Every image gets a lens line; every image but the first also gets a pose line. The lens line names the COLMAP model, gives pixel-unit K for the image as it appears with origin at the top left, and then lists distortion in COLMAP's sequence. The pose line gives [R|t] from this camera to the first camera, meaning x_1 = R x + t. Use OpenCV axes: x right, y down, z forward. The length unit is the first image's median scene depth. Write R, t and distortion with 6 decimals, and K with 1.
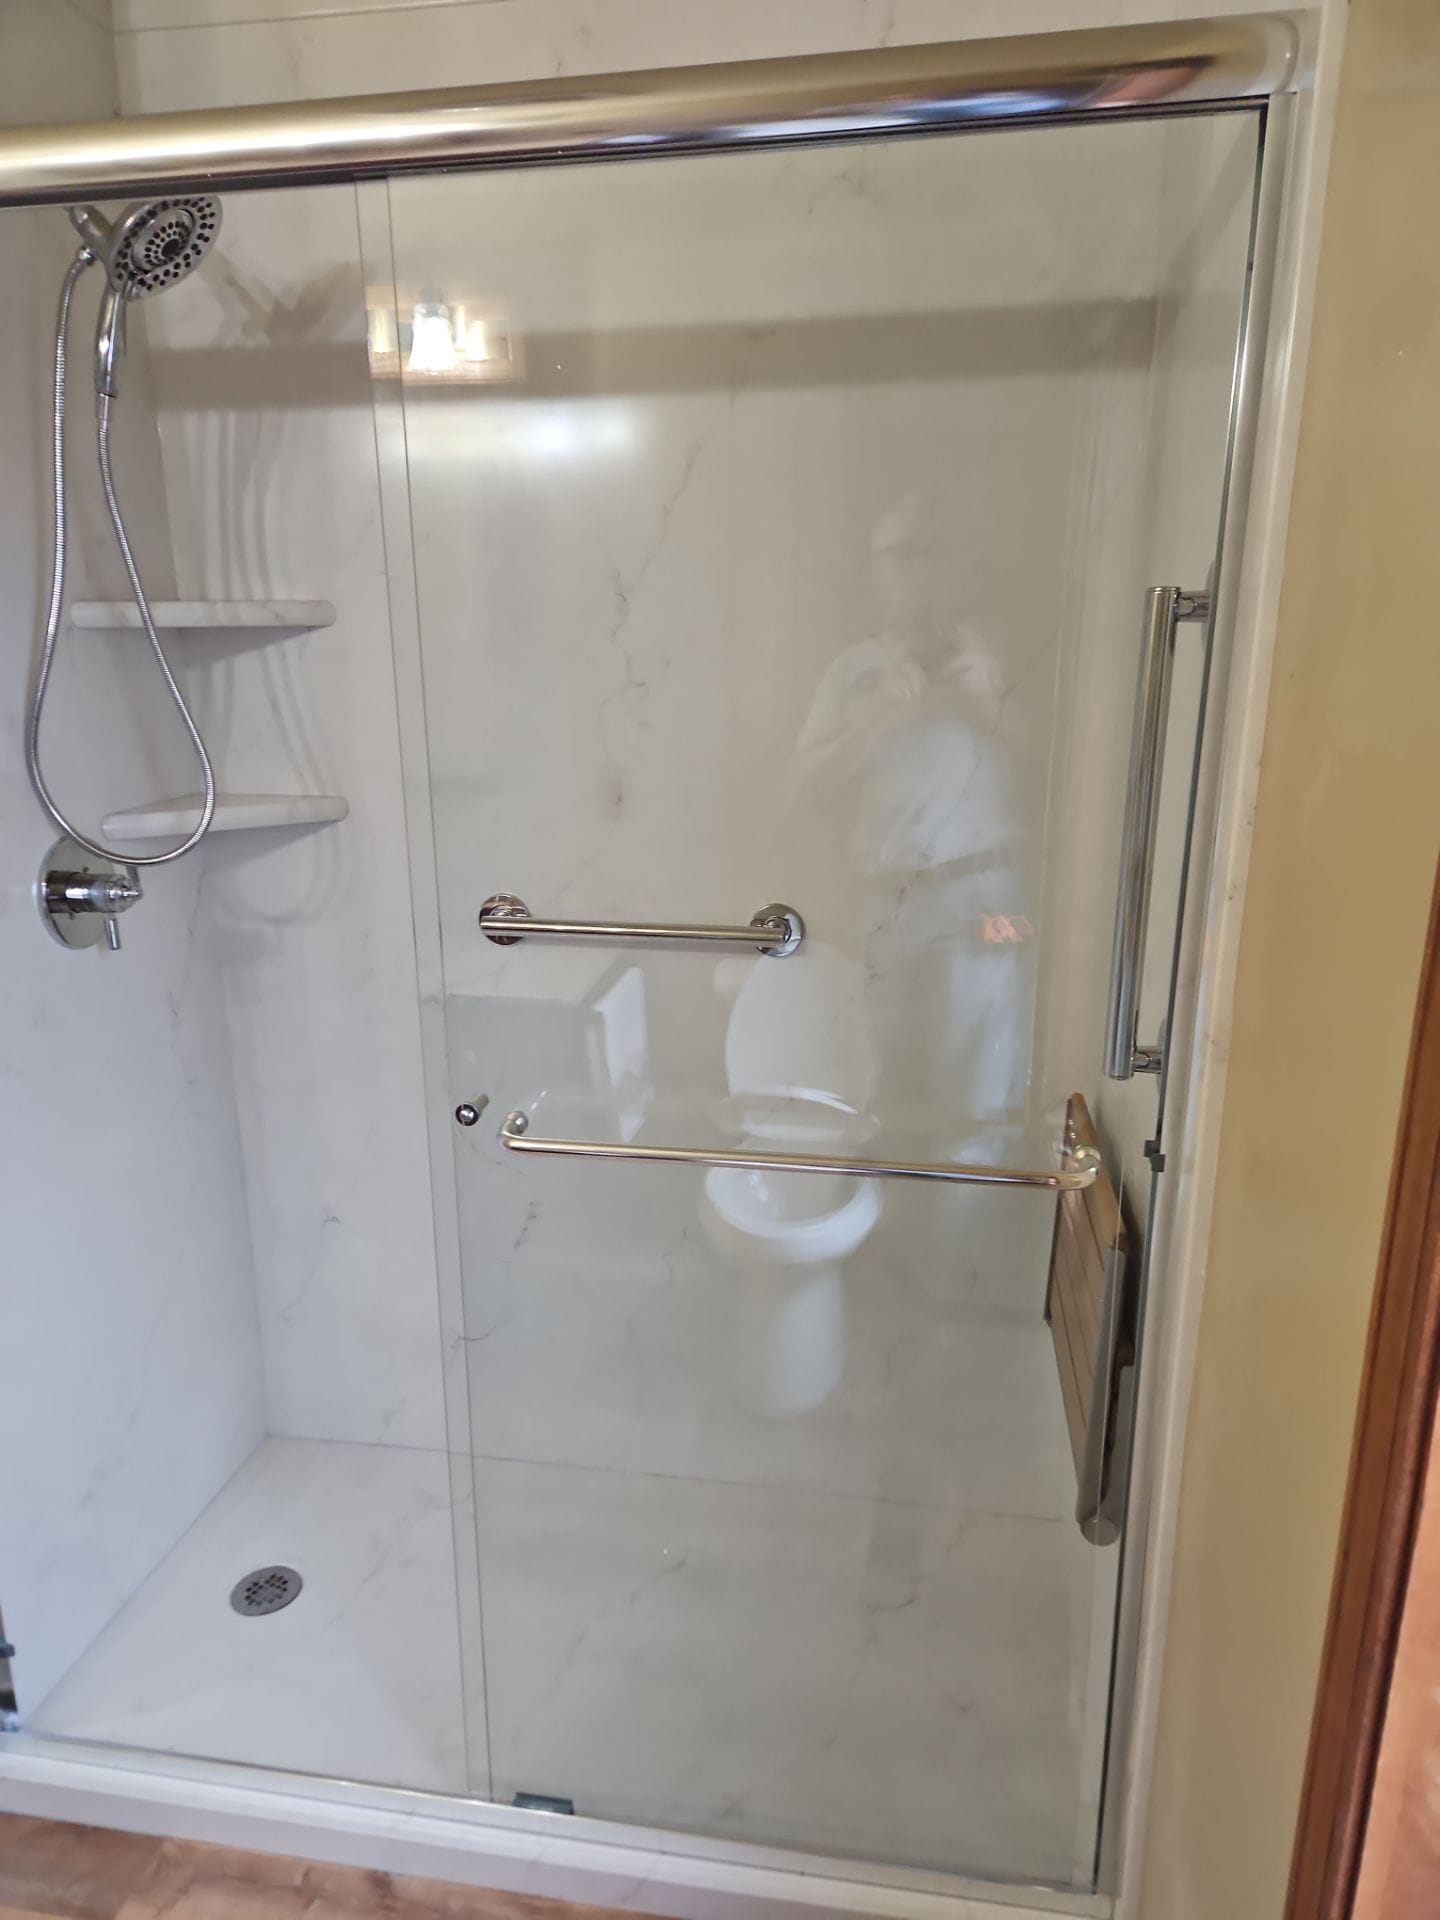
lens RADIAL K [[1264.6, 0, 710.4], [0, 1264.6, 969.0], [0, 0, 1]] dist [0.070646, -0.061070]
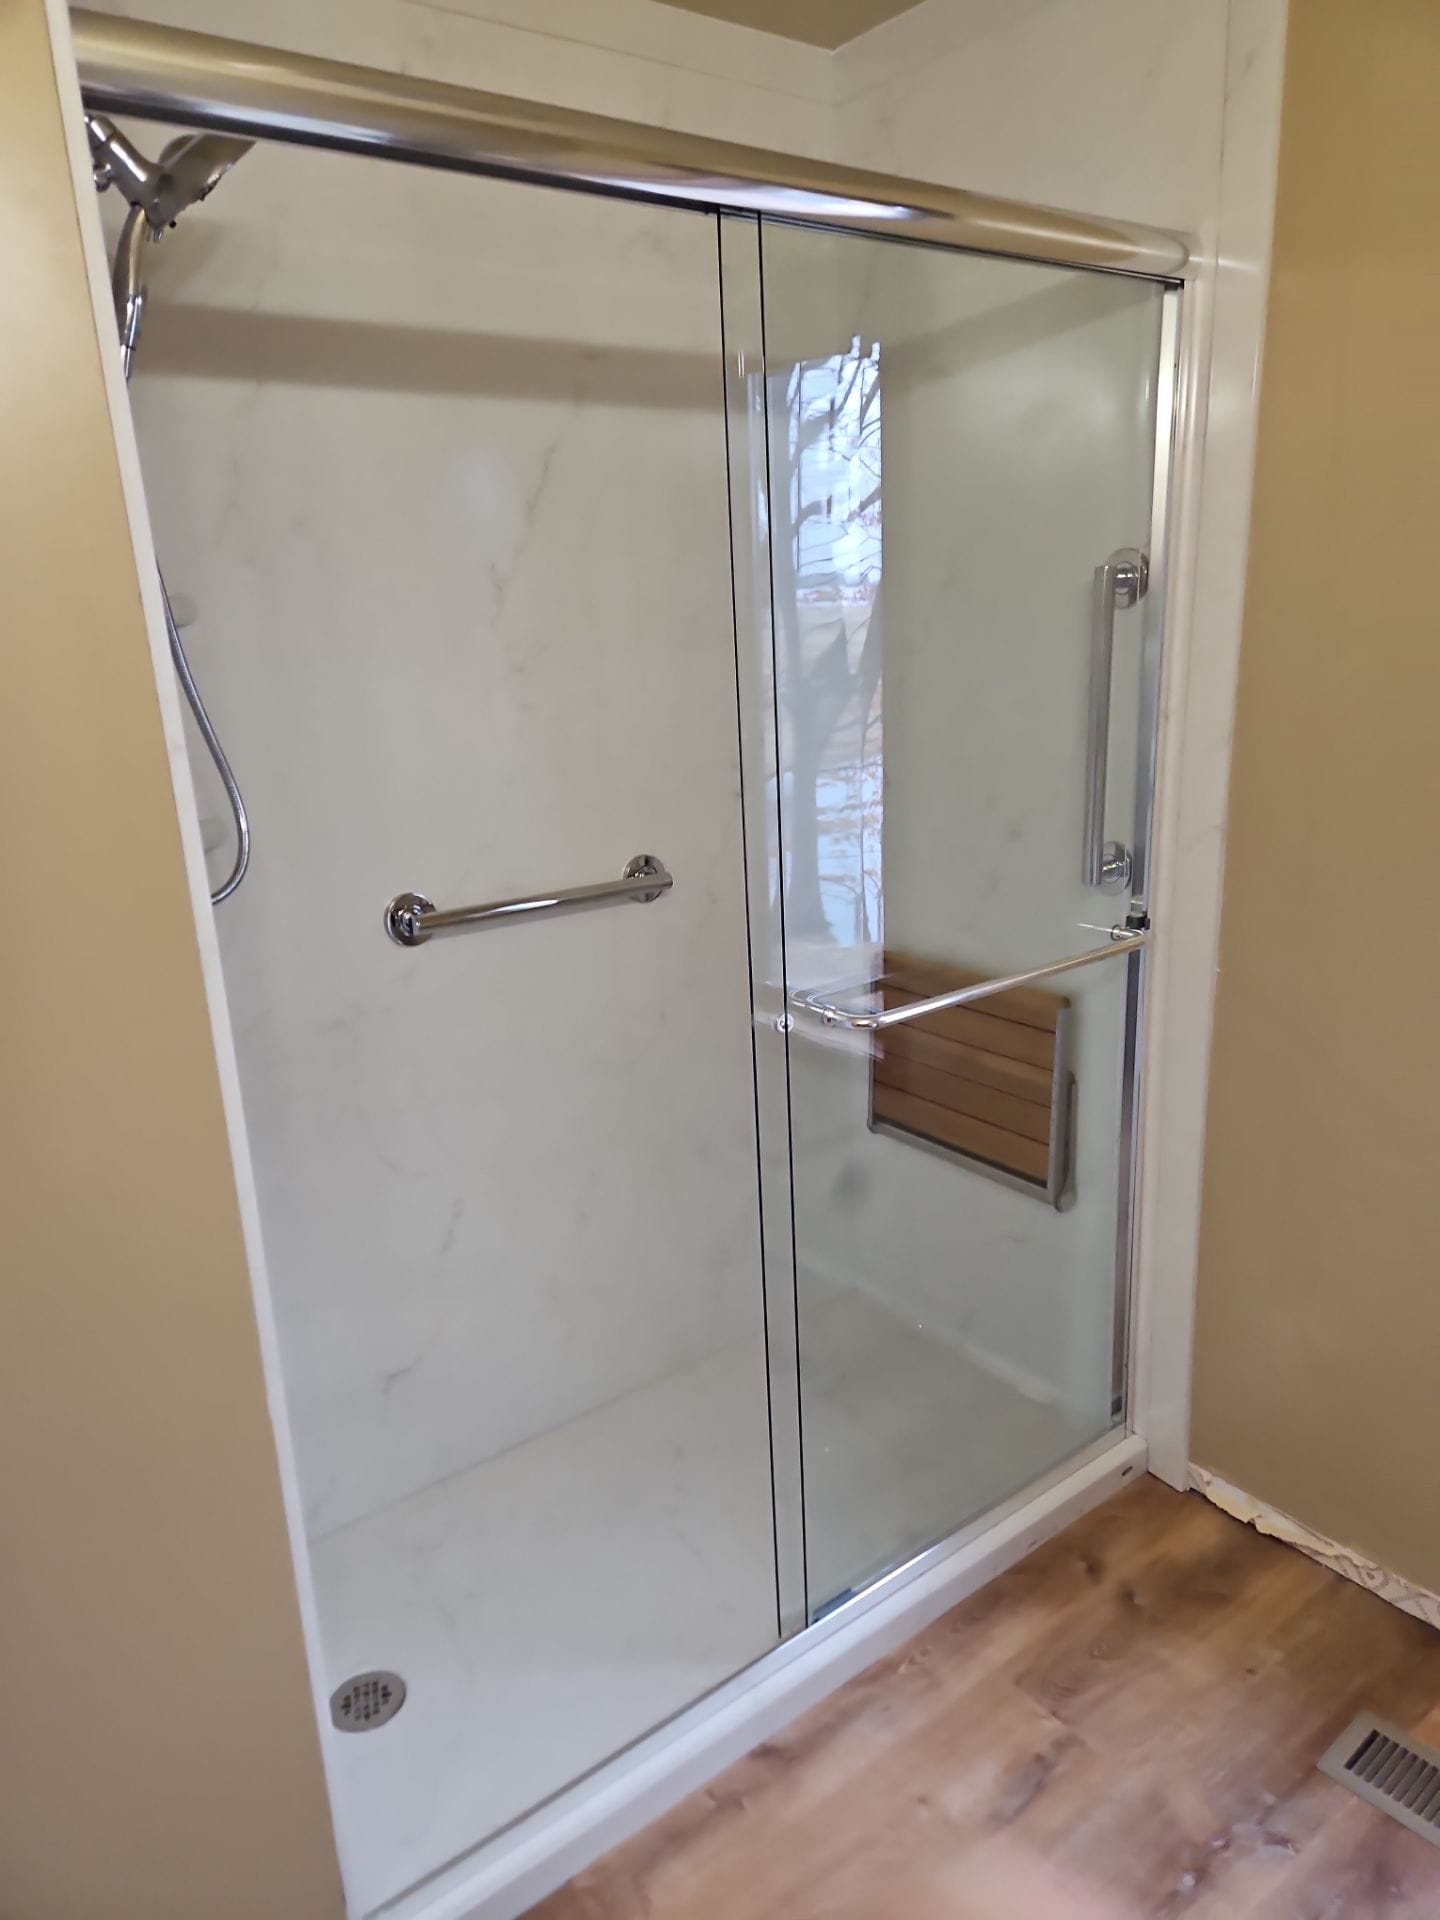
lens RADIAL K [[1264.6, 0, 710.4], [0, 1264.6, 969.0], [0, 0, 1]] dist [0.070646, -0.061070]
pose [[0.683955, -0.217468, 0.696357, -0.754549], [0.224144, 0.971008, 0.083087, -0.033193], [-0.694237, 0.099257, 0.712870, 0.156250]]
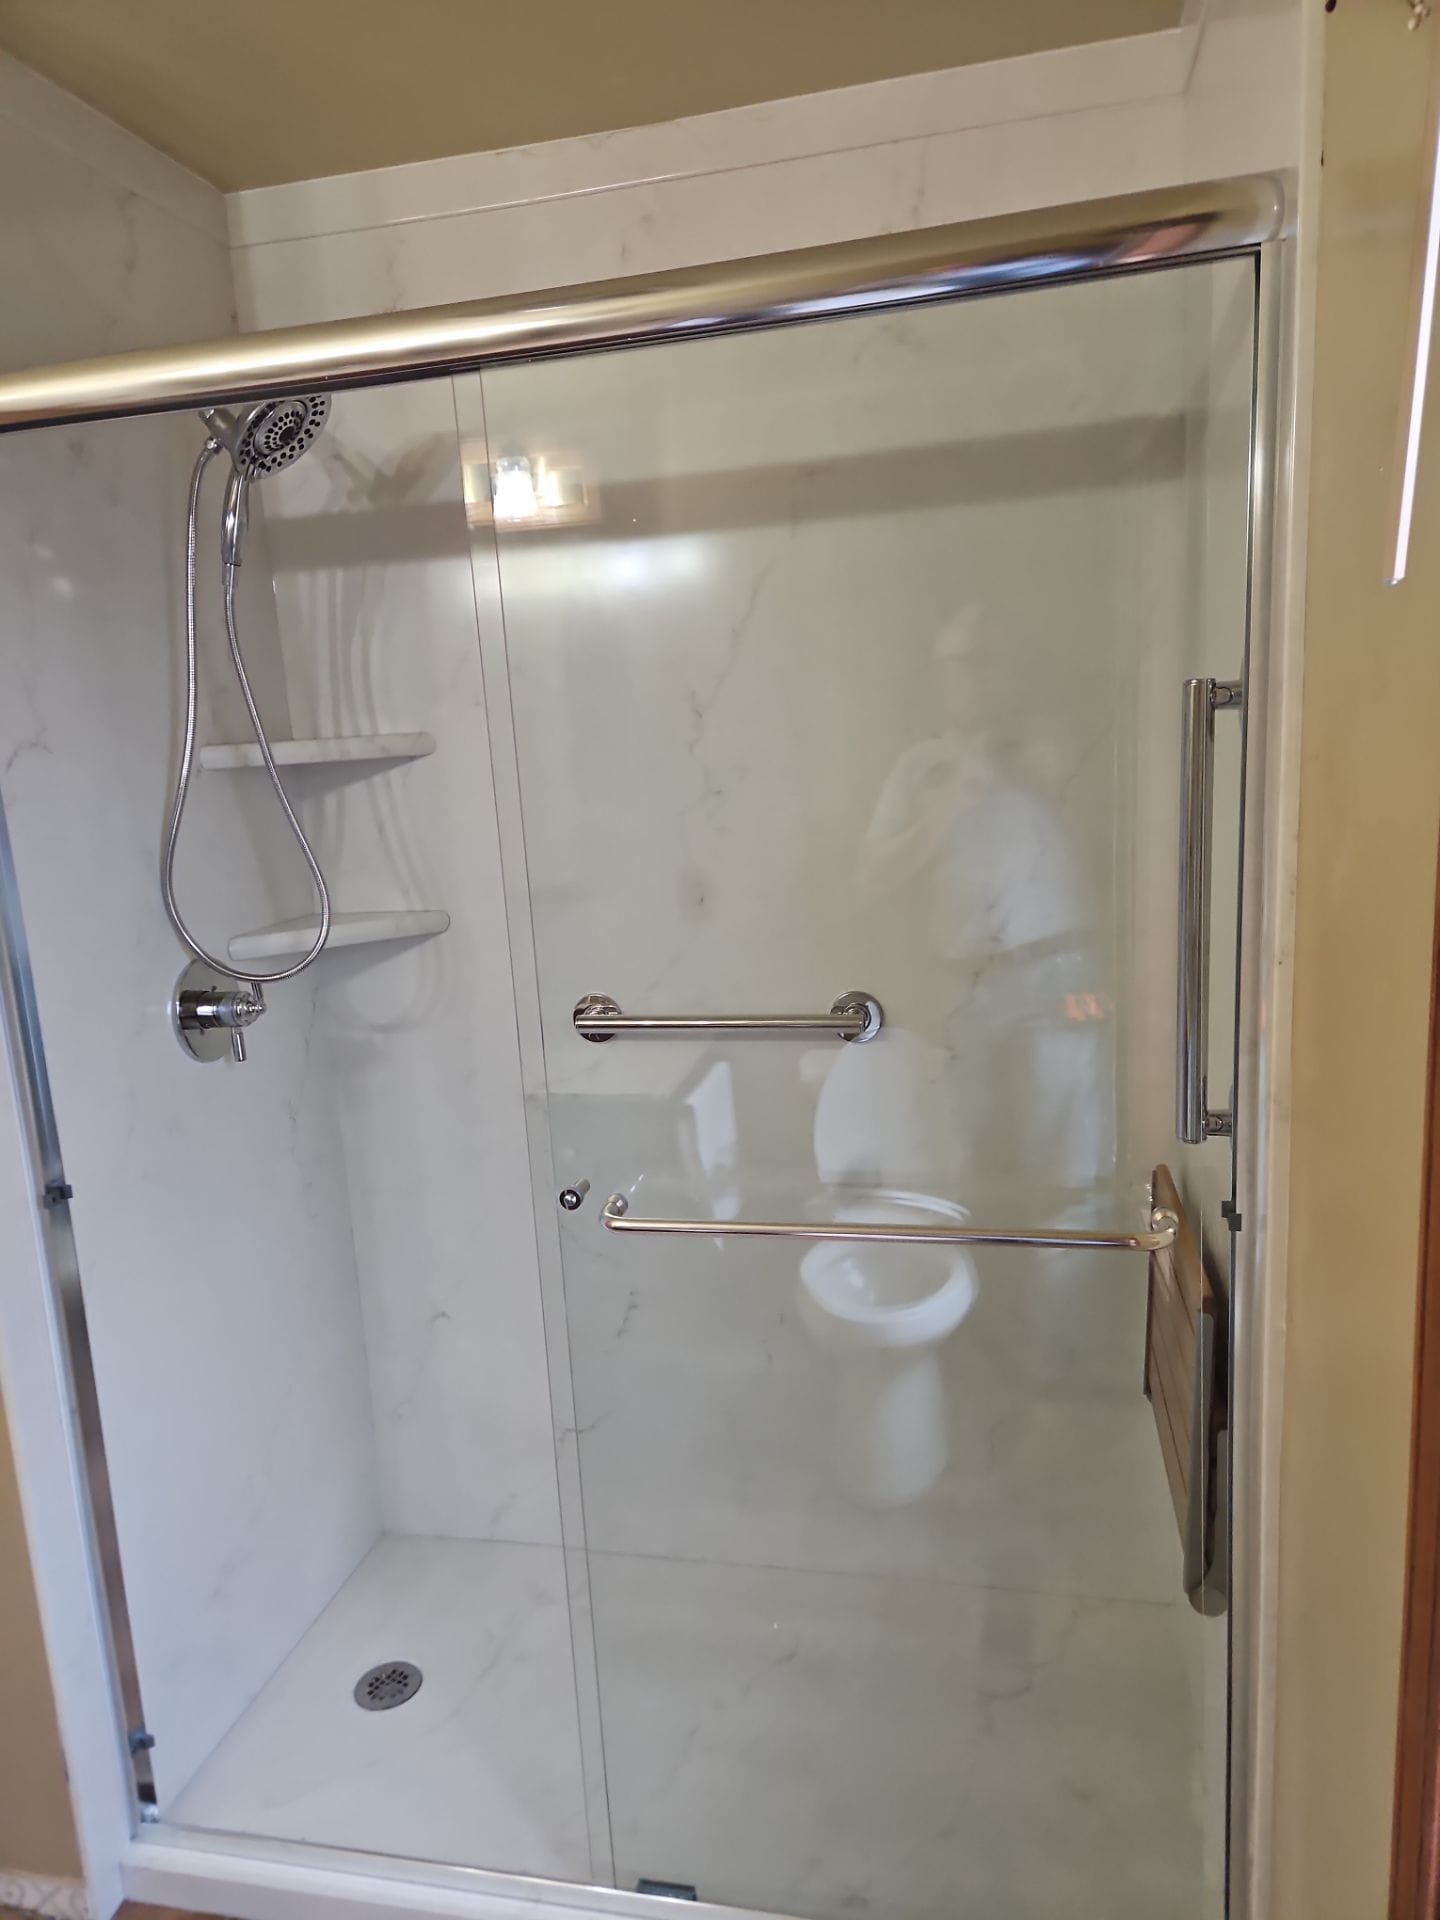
lens RADIAL K [[1264.6, 0, 710.4], [0, 1264.6, 969.0], [0, 0, 1]] dist [0.070646, -0.061070]
pose [[0.996851, -0.044079, -0.065910, 0.002957], [0.038821, 0.996116, -0.079037, 0.008351], [0.069138, 0.076229, 0.994690, -0.049576]]
